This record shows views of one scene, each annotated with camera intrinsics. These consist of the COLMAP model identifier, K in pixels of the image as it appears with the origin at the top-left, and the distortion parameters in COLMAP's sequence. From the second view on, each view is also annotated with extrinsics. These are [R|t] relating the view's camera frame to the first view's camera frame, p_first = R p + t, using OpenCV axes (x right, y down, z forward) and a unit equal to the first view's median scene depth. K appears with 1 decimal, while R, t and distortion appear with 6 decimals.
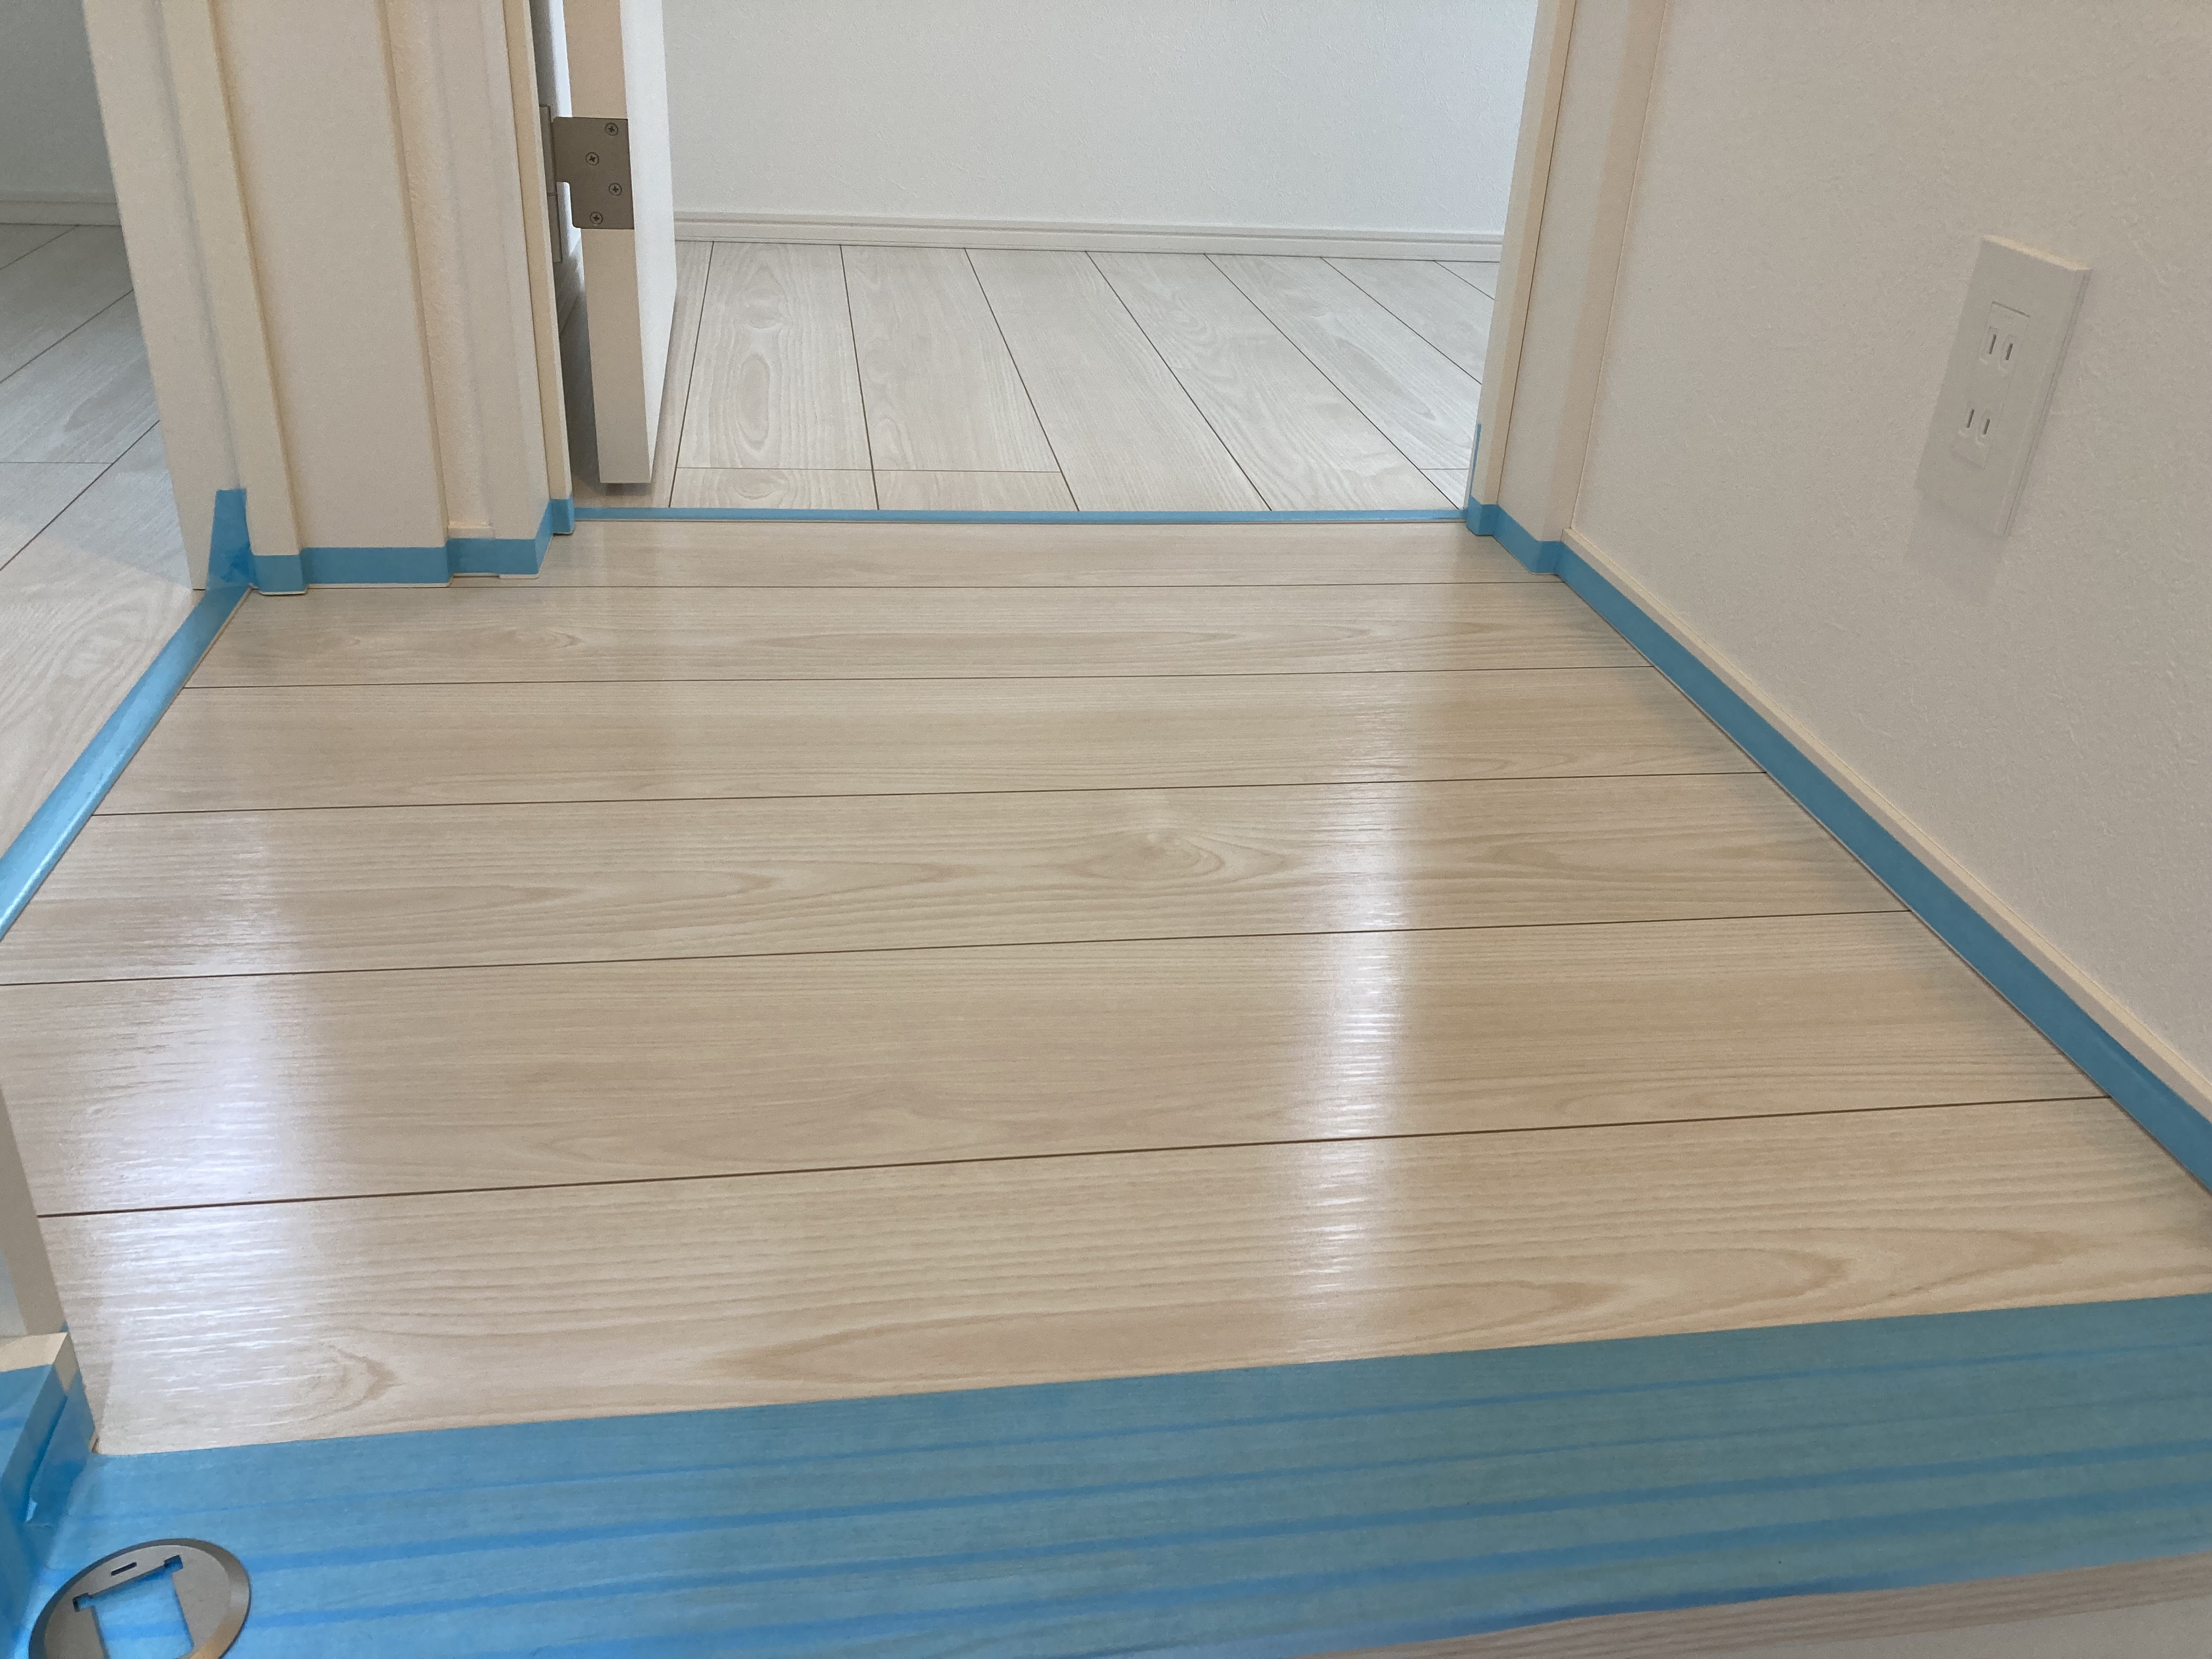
lens RADIAL K [[1825.7, 0, 1138.2], [0, 1825.7, 804.7], [0, 0, 1]] dist [0.035939, -0.043878]
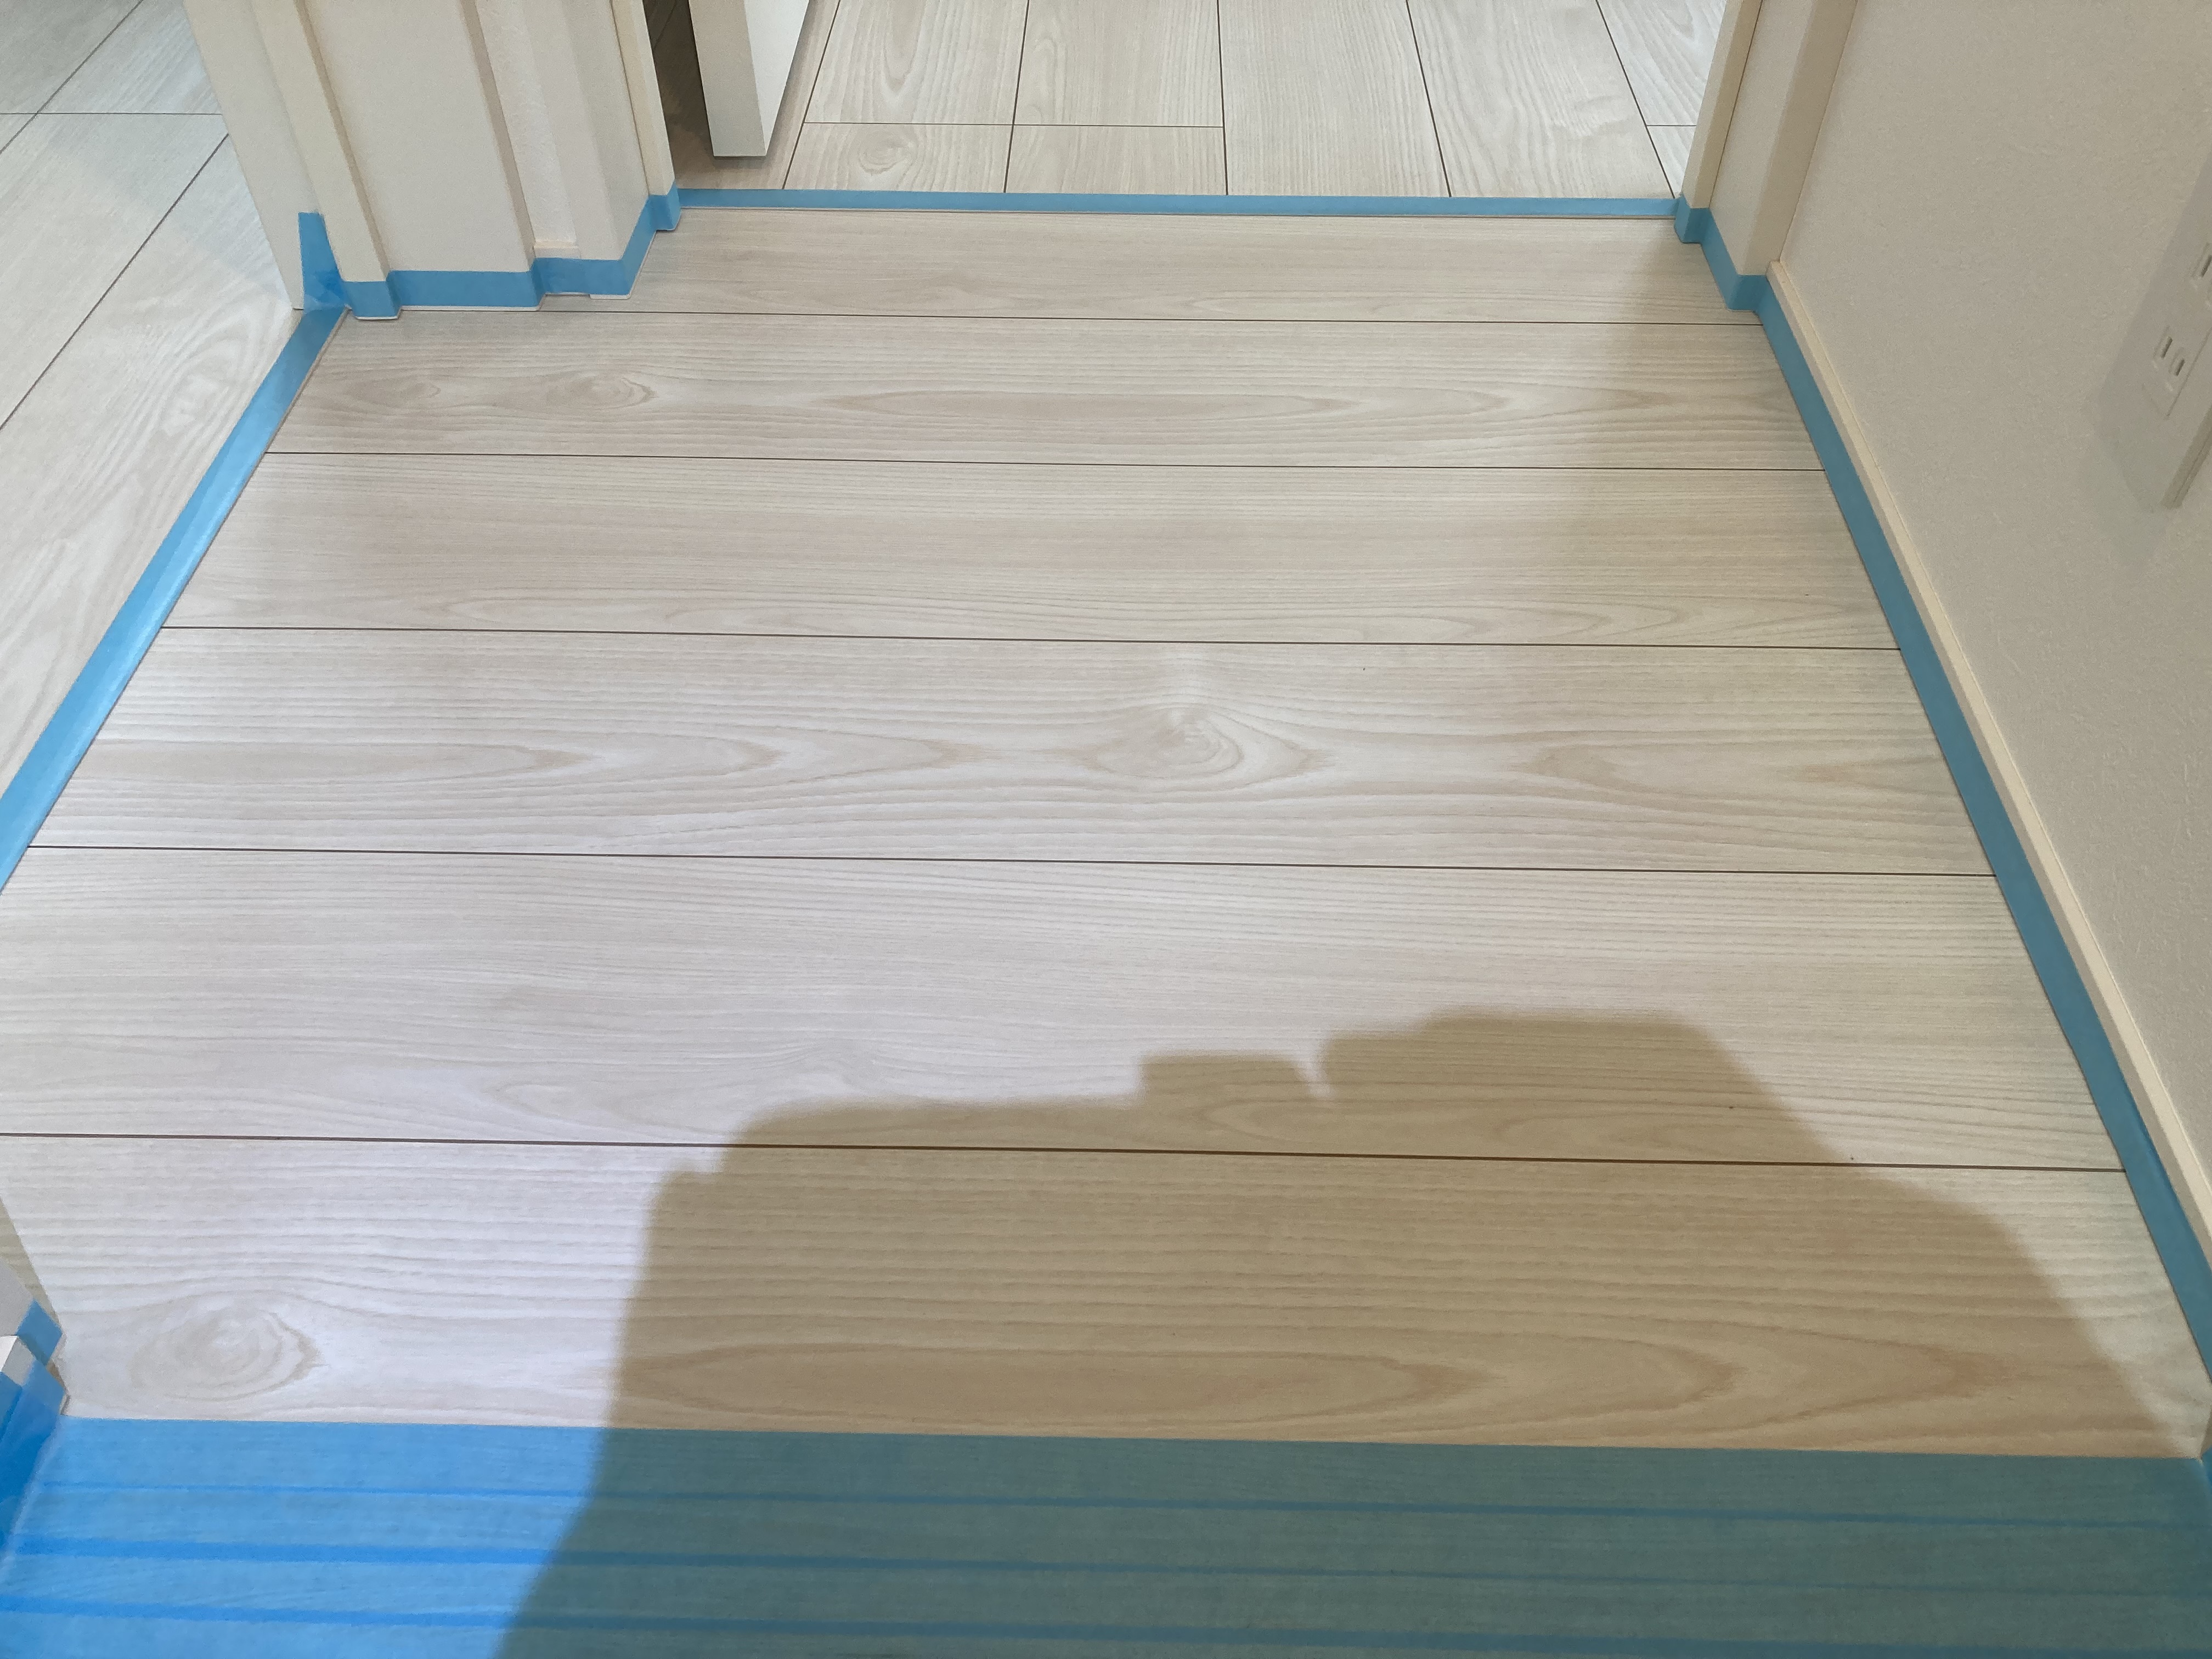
lens RADIAL K [[1825.7, 0, 1129.1], [0, 1825.7, 835.3], [0, 0, 1]] dist [0.035939, -0.043878]
pose [[0.982036, 0.092043, -0.164720, 0.147289], [-0.034933, 0.946553, 0.320652, -0.229034], [0.185430, -0.309138, 0.932764, 0.090618]]
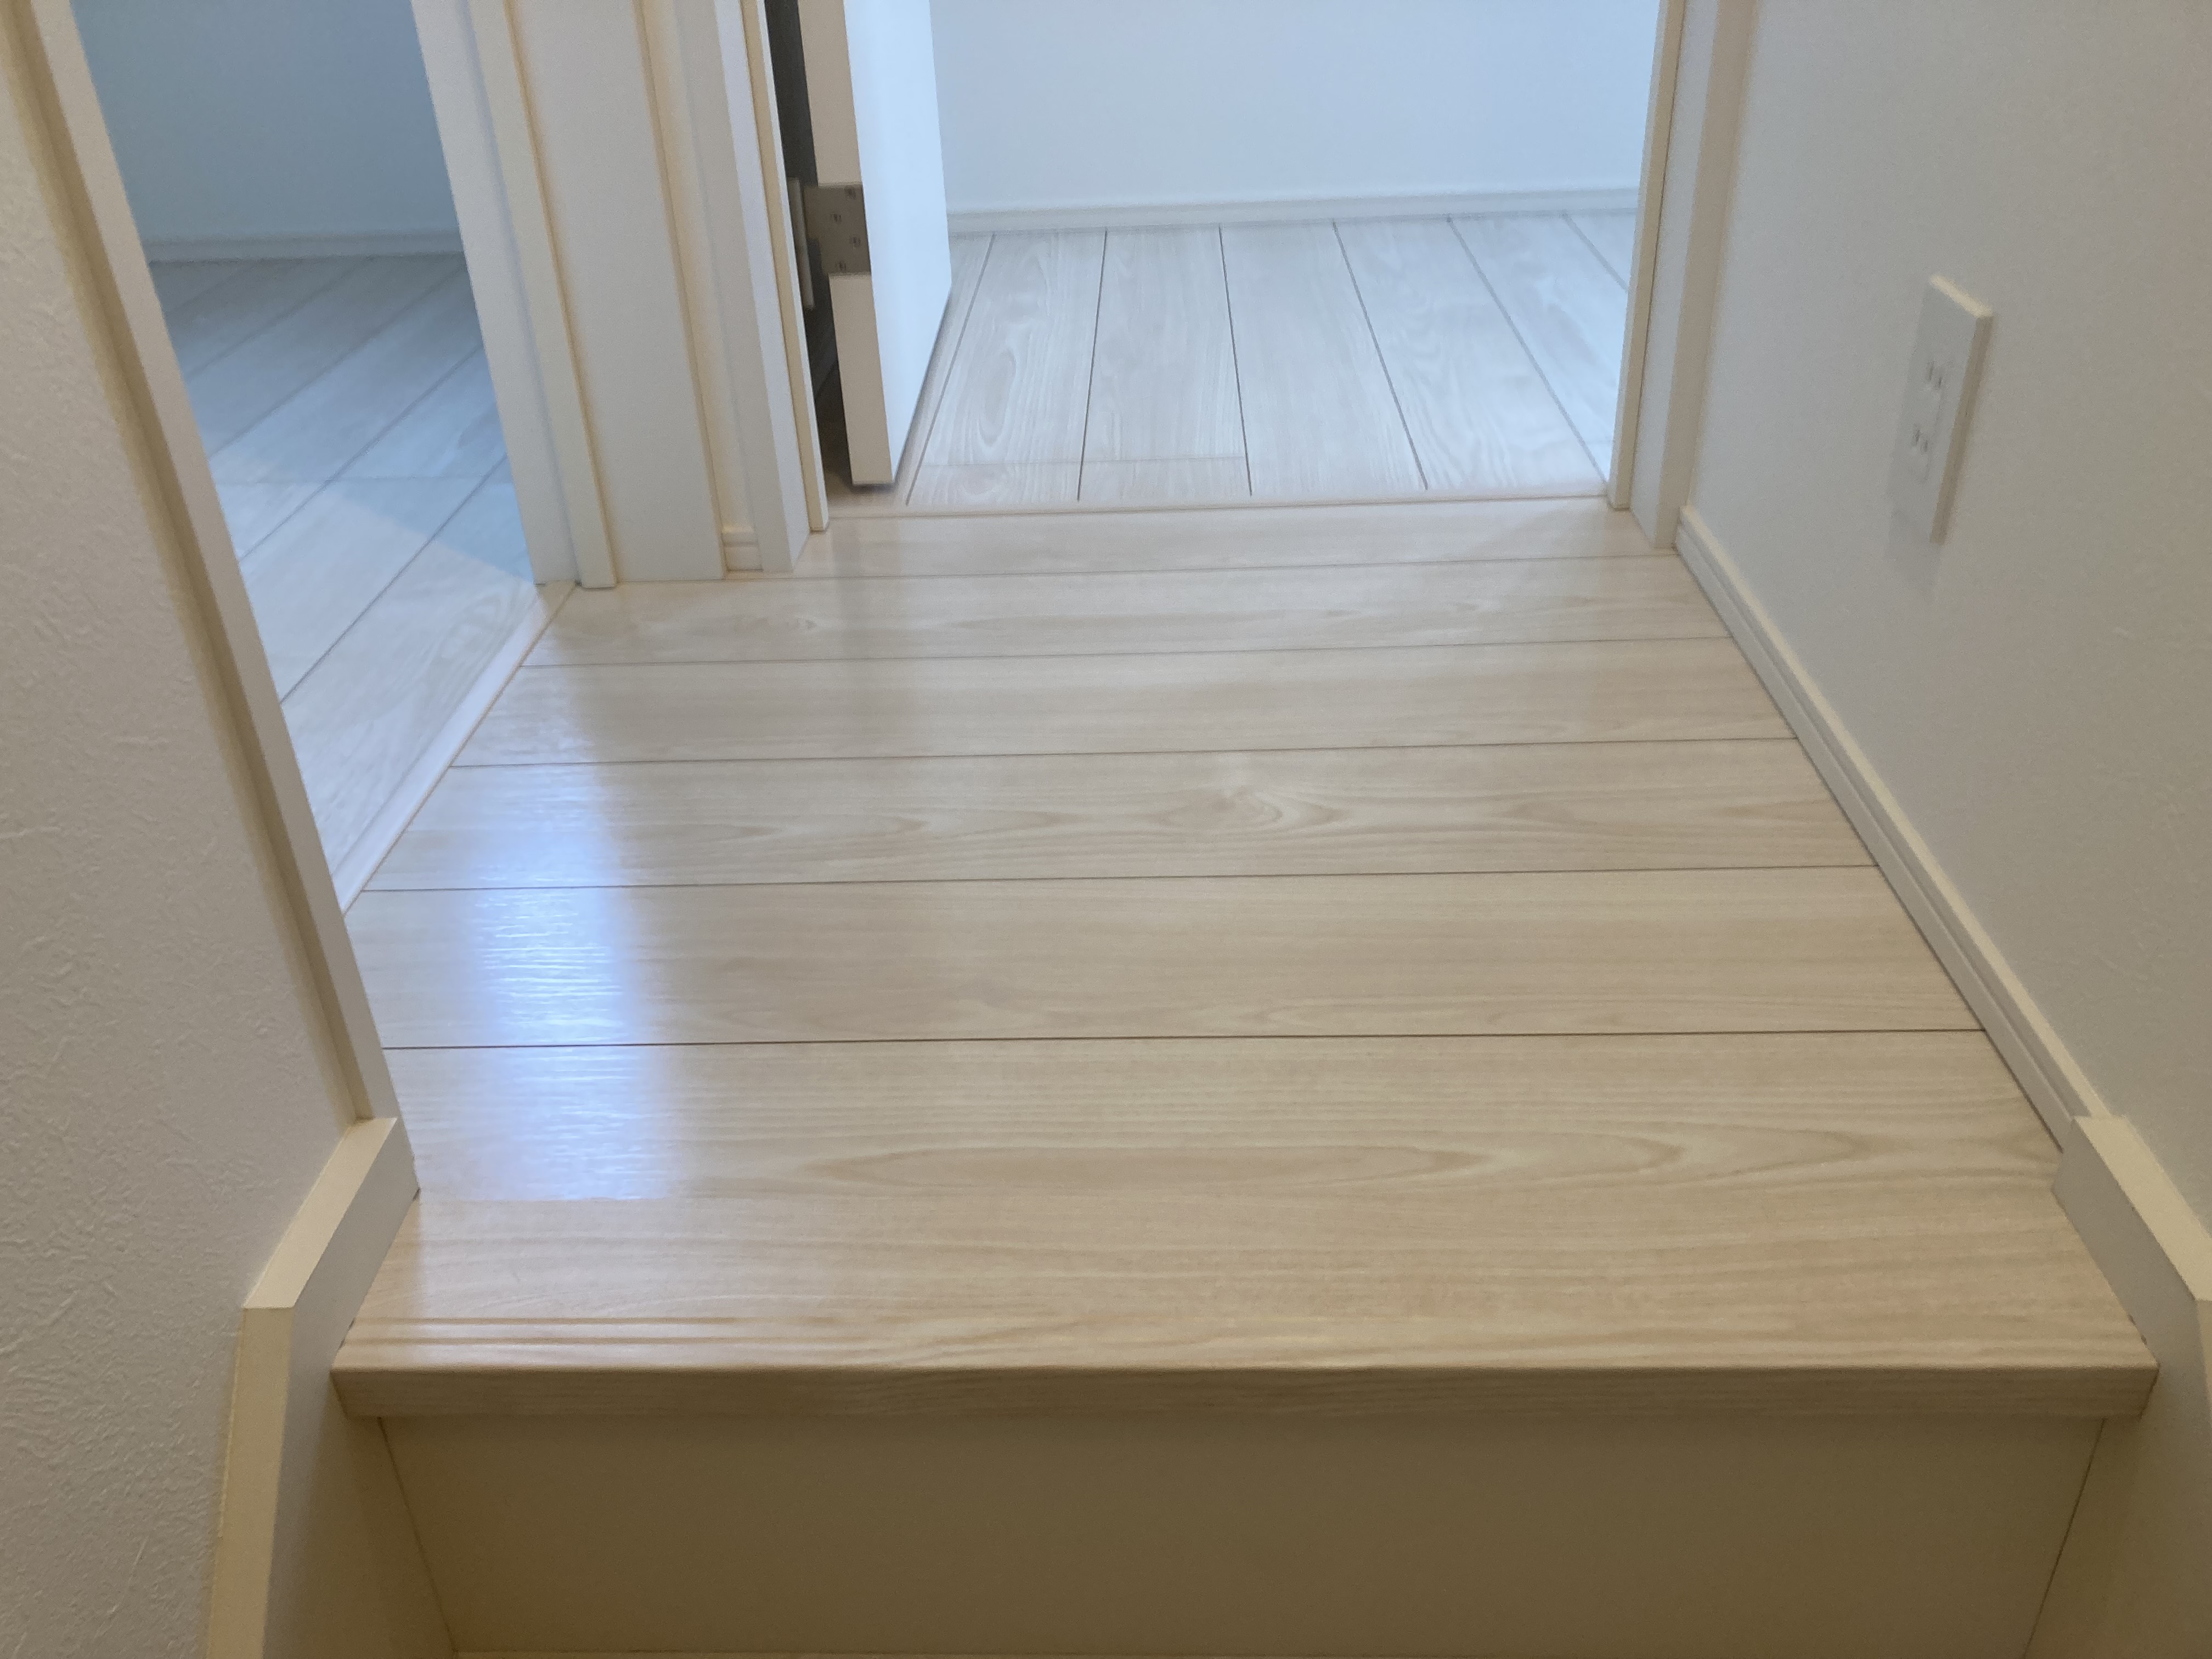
lens RADIAL K [[1825.7, 0, 1092.8], [0, 1825.7, 815.4], [0, 0, 1]] dist [0.035939, -0.043878]
pose [[0.975217, 0.016148, -0.220661, 0.191266], [-0.004891, 0.998663, 0.051468, -0.029761], [0.221197, -0.049113, 0.973992, -0.216577]]
